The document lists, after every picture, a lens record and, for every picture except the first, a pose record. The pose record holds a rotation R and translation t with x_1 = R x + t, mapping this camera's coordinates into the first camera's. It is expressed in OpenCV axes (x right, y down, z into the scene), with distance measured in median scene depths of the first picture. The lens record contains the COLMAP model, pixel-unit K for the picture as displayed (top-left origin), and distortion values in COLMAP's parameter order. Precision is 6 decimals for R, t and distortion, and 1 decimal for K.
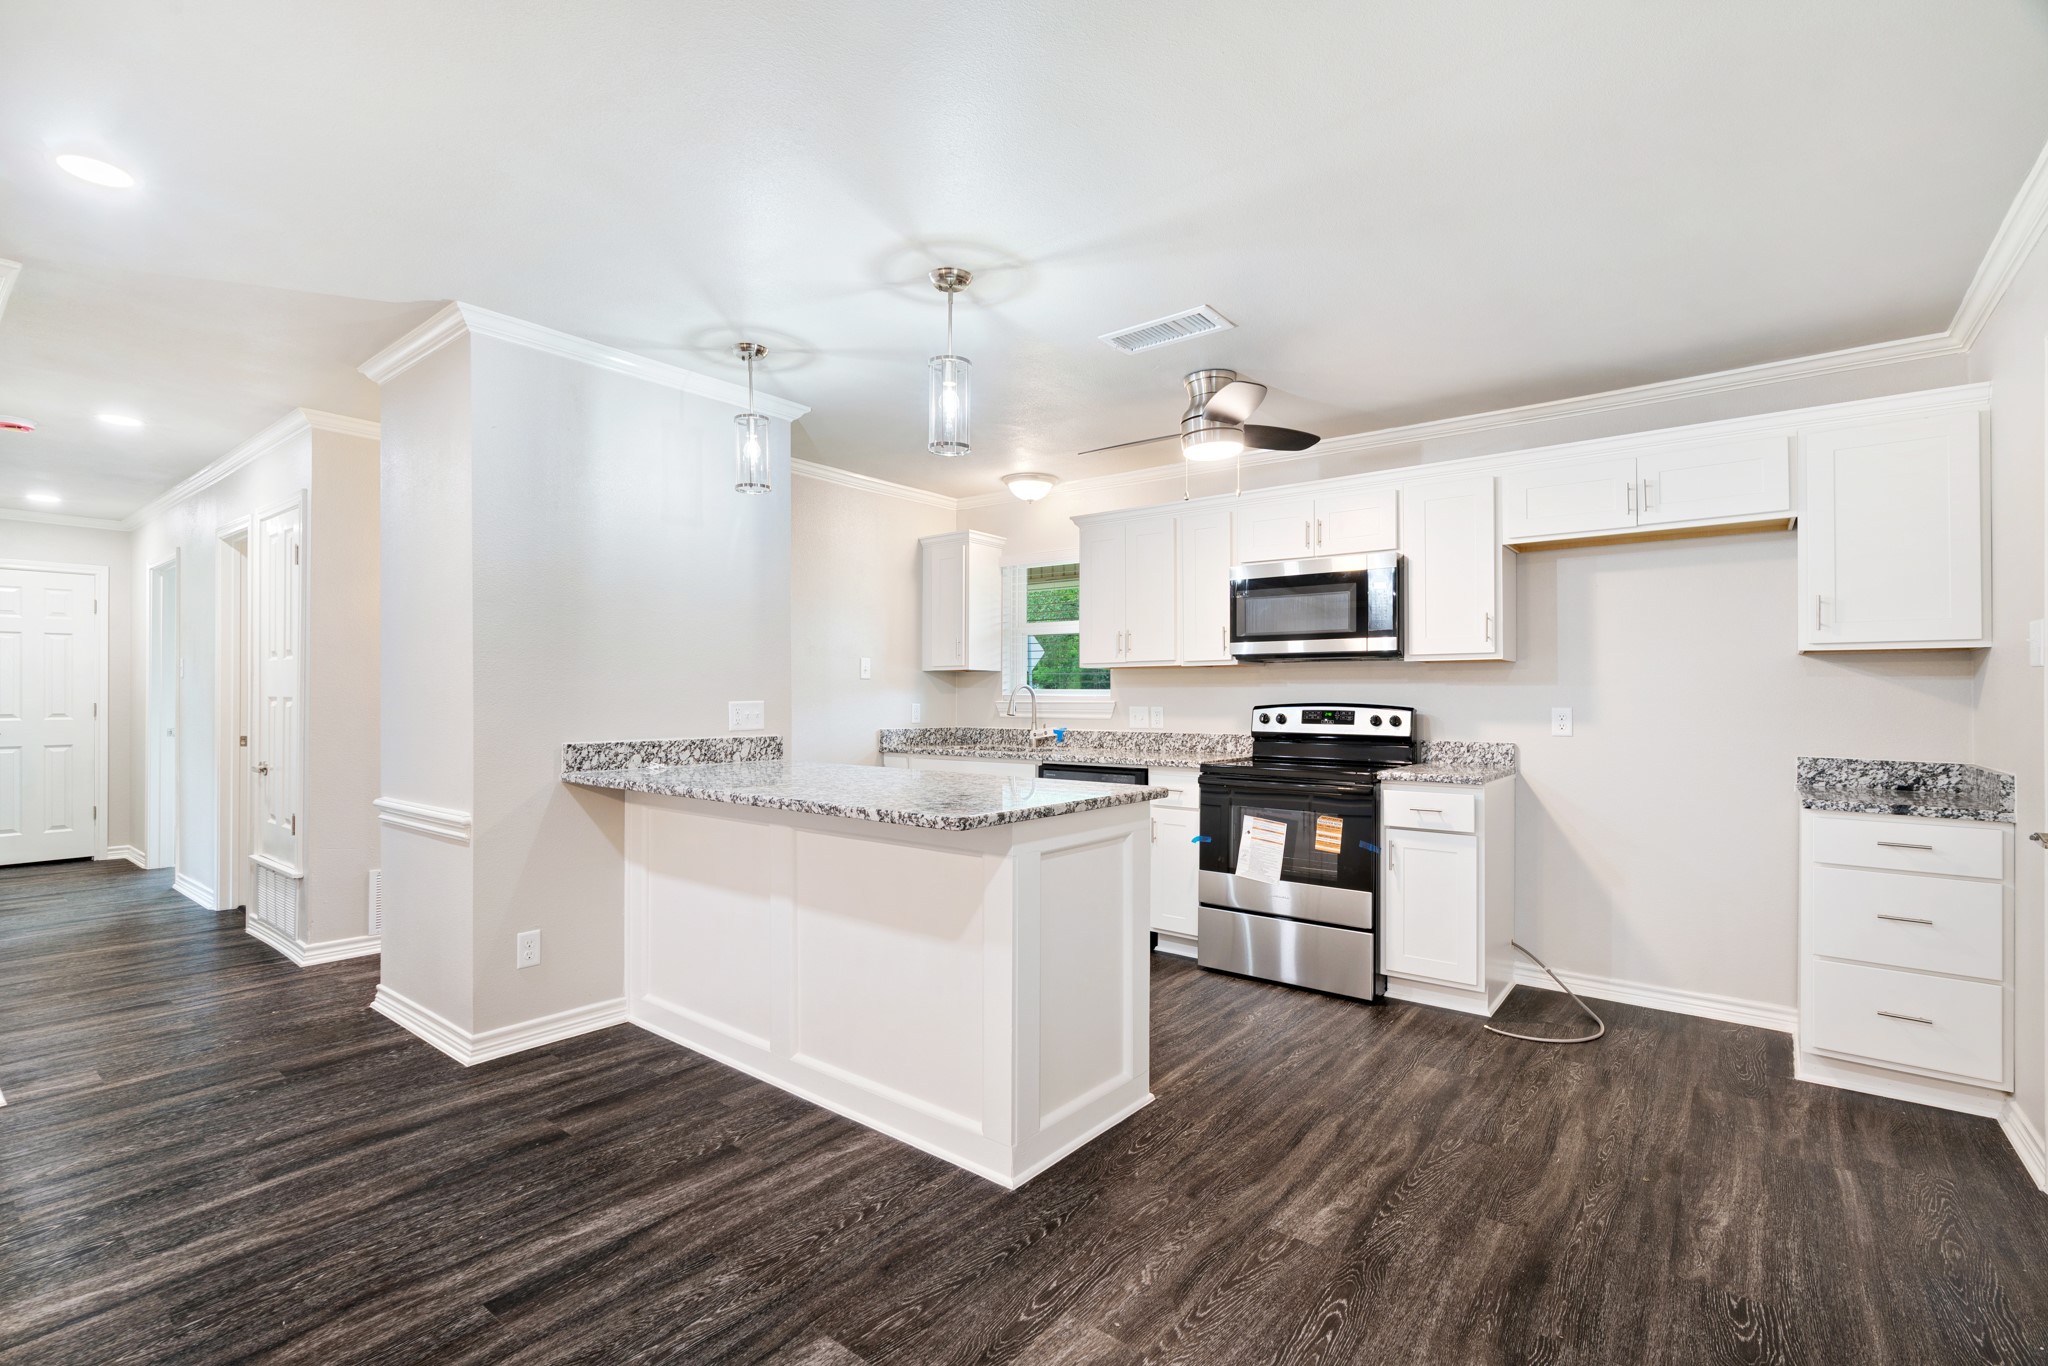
lens RADIAL K [[925.0, 0, 1032.4], [0, 925.0, 690.2], [0, 0, 1]] dist [-0.003999, 0.000210]
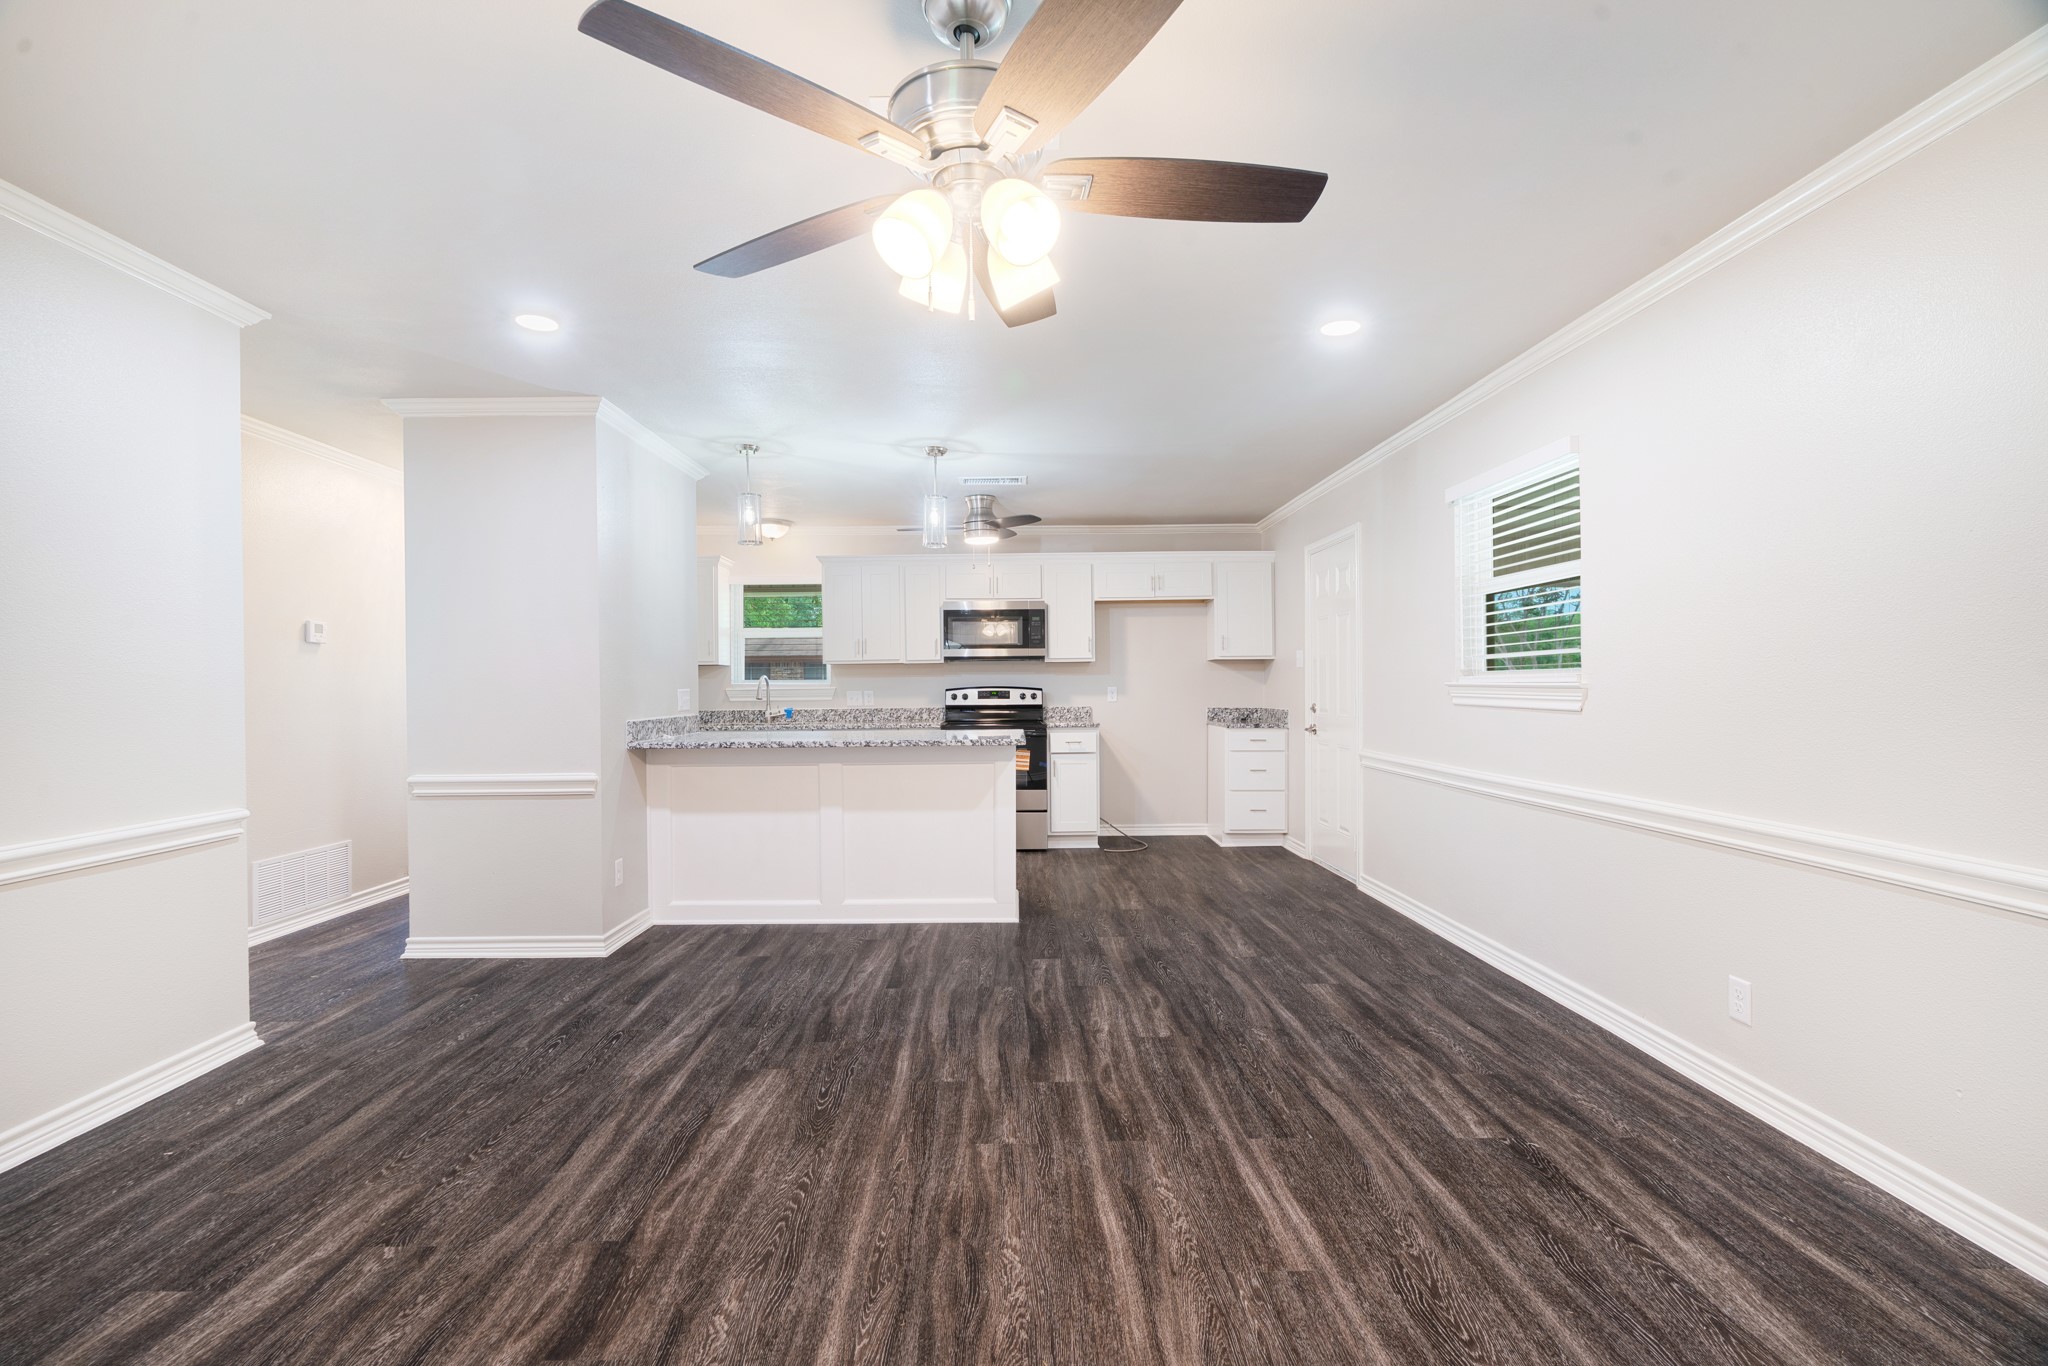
lens RADIAL K [[888.9, 0, 1024.0], [0, 888.9, 683.0], [0, 0, 1]] dist [0.002557, 0.000002]
pose [[0.776682, -0.008254, 0.629839, -0.797612], [0.006316, 0.999966, 0.005316, -0.000368], [-0.629861, -0.000151, 0.776708, -0.344357]]
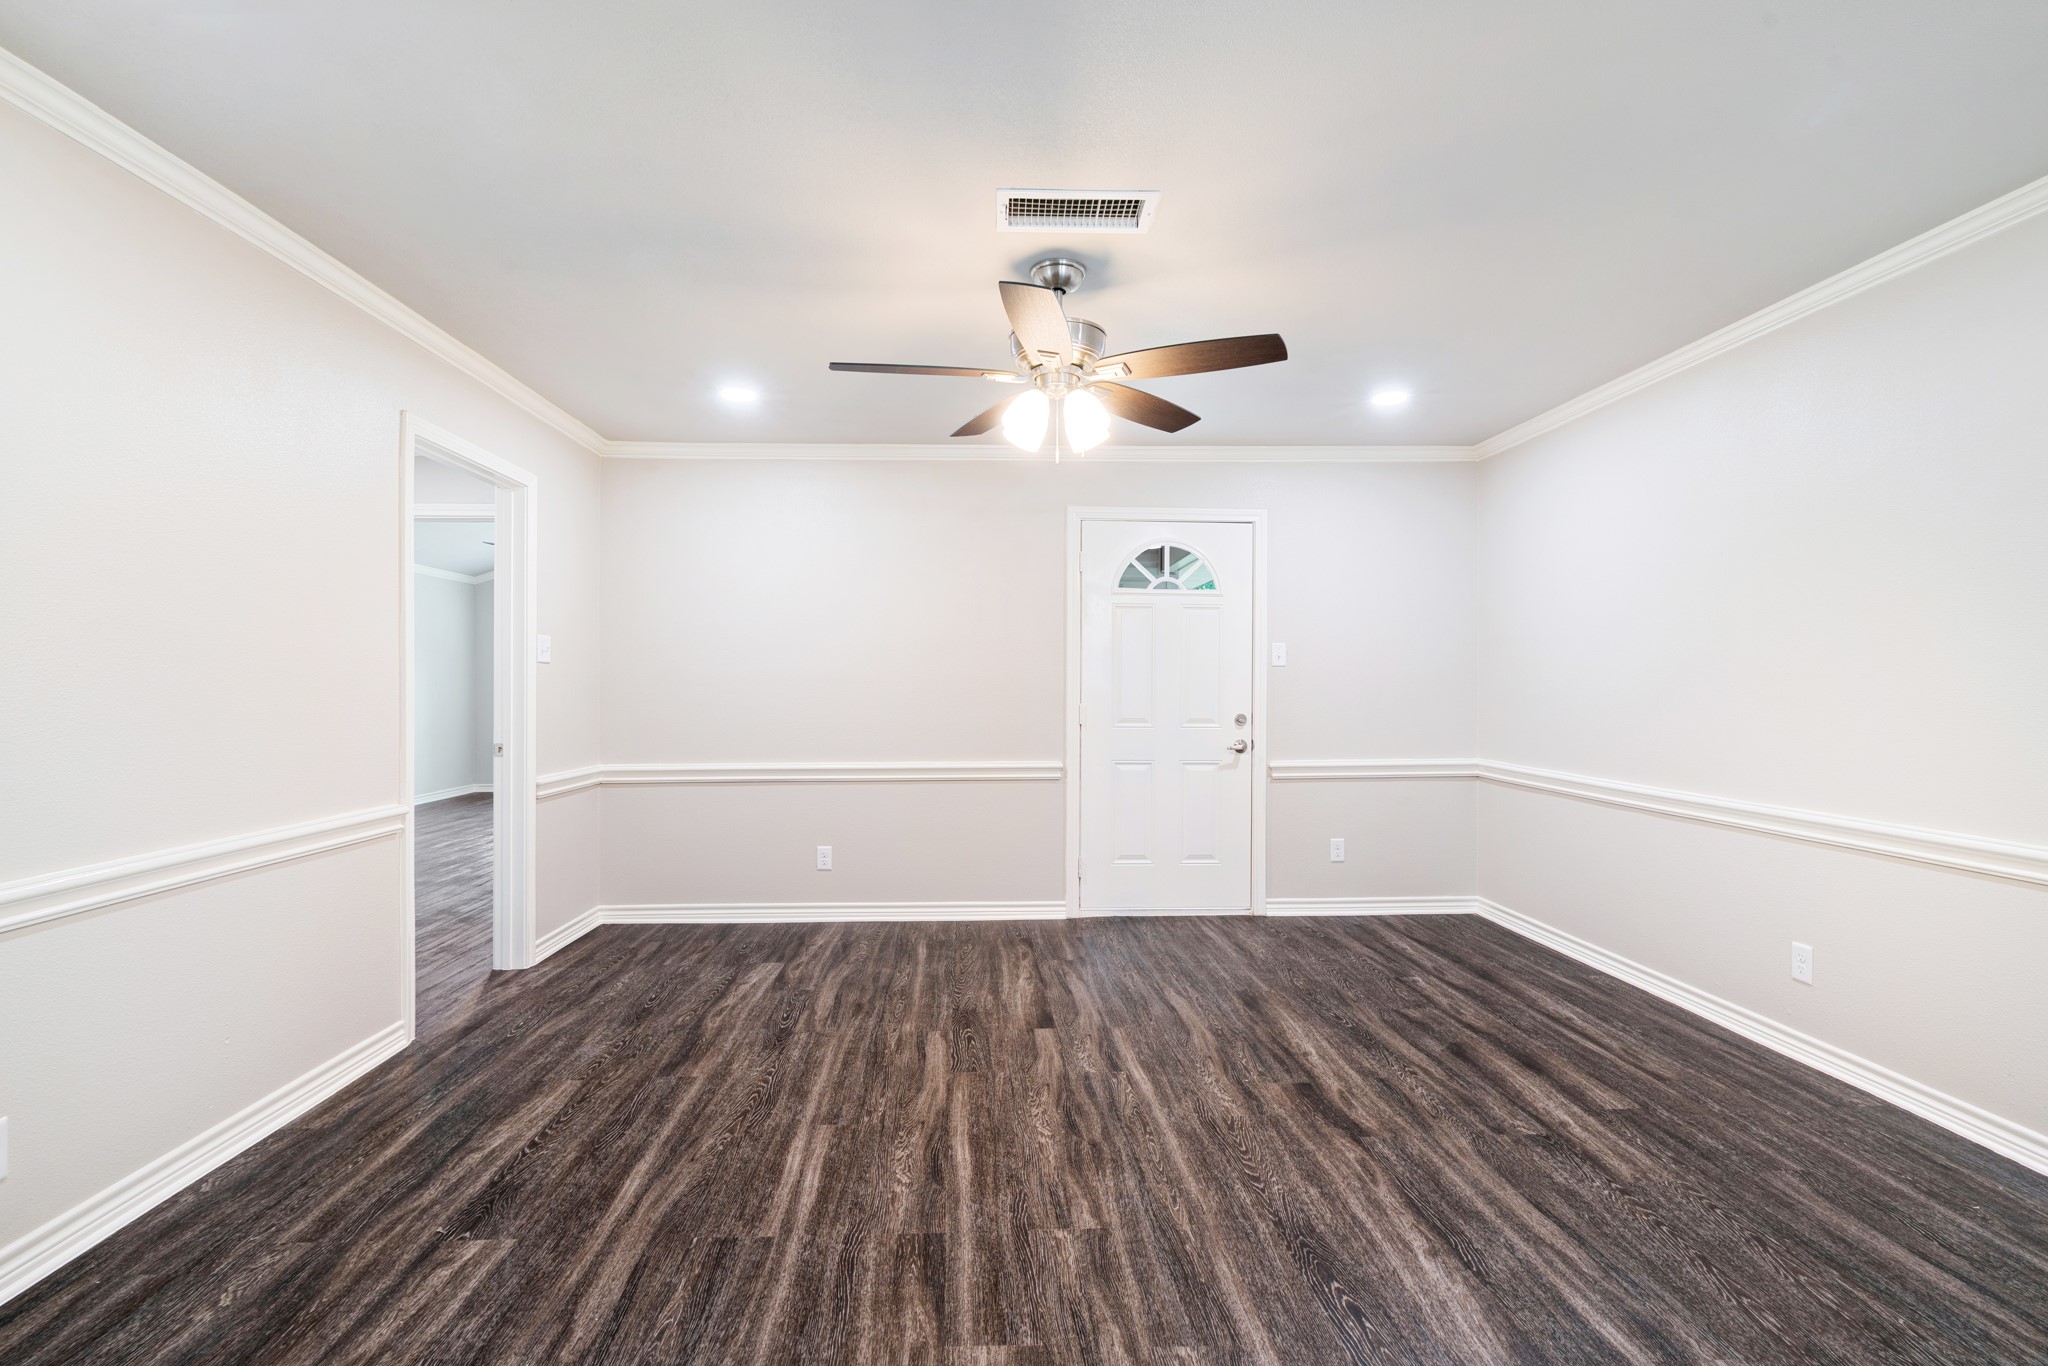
lens RADIAL K [[955.6, 0, 1032.2], [0, 955.6, 689.0], [0, 0, 1]] dist [-0.000344, 0.000049]
pose [[-0.746451, -0.011396, -0.665342, -0.000475], [-0.012202, 0.999920, -0.003437, 0.006279], [0.665328, 0.005553, -0.746530, 0.580286]]
